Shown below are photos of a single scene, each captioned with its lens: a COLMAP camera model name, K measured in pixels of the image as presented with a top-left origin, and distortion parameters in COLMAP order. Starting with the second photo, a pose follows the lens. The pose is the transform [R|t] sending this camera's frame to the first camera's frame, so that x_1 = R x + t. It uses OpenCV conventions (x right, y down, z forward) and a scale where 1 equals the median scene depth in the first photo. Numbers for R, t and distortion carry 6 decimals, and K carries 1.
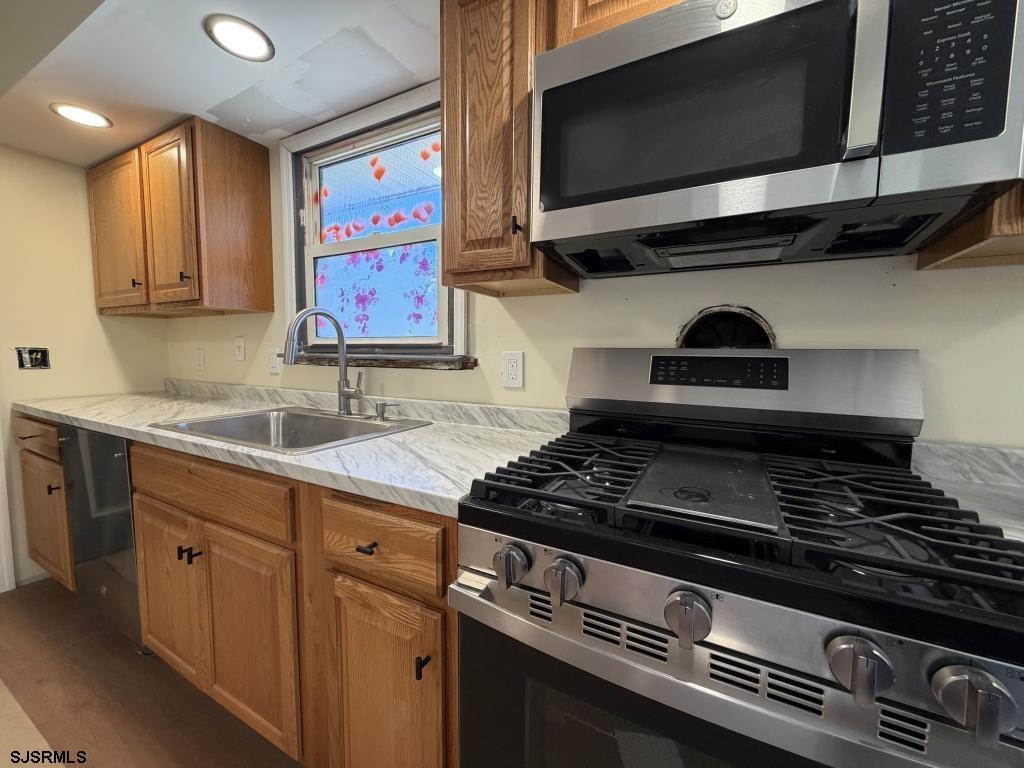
lens RADIAL K [[407.7, 0, 508.7], [0, 407.7, 384.6], [0, 0, 1]] dist [-0.000631, 0.000606]
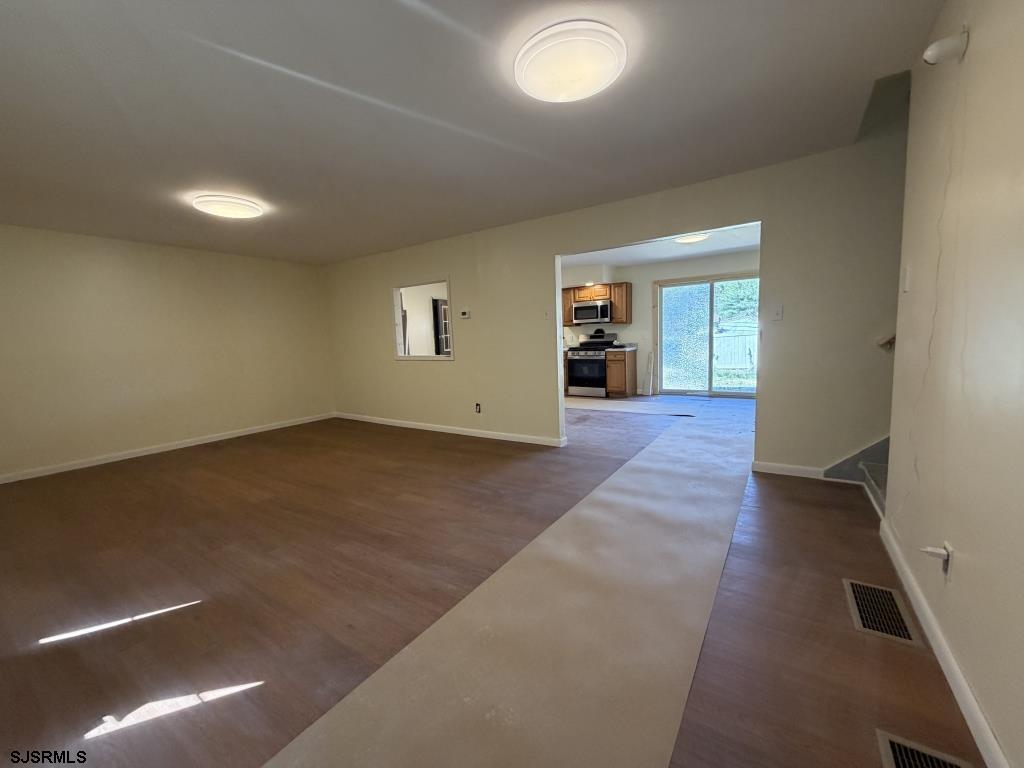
lens RADIAL K [[407.7, 0, 511.5], [0, 407.7, 387.2], [0, 0, 1]] dist [-0.000631, 0.000606]
pose [[0.993926, -0.037563, -0.103437, -0.236913], [0.042245, 0.998162, 0.043448, 0.345794], [0.101615, -0.047554, 0.993687, -4.633189]]
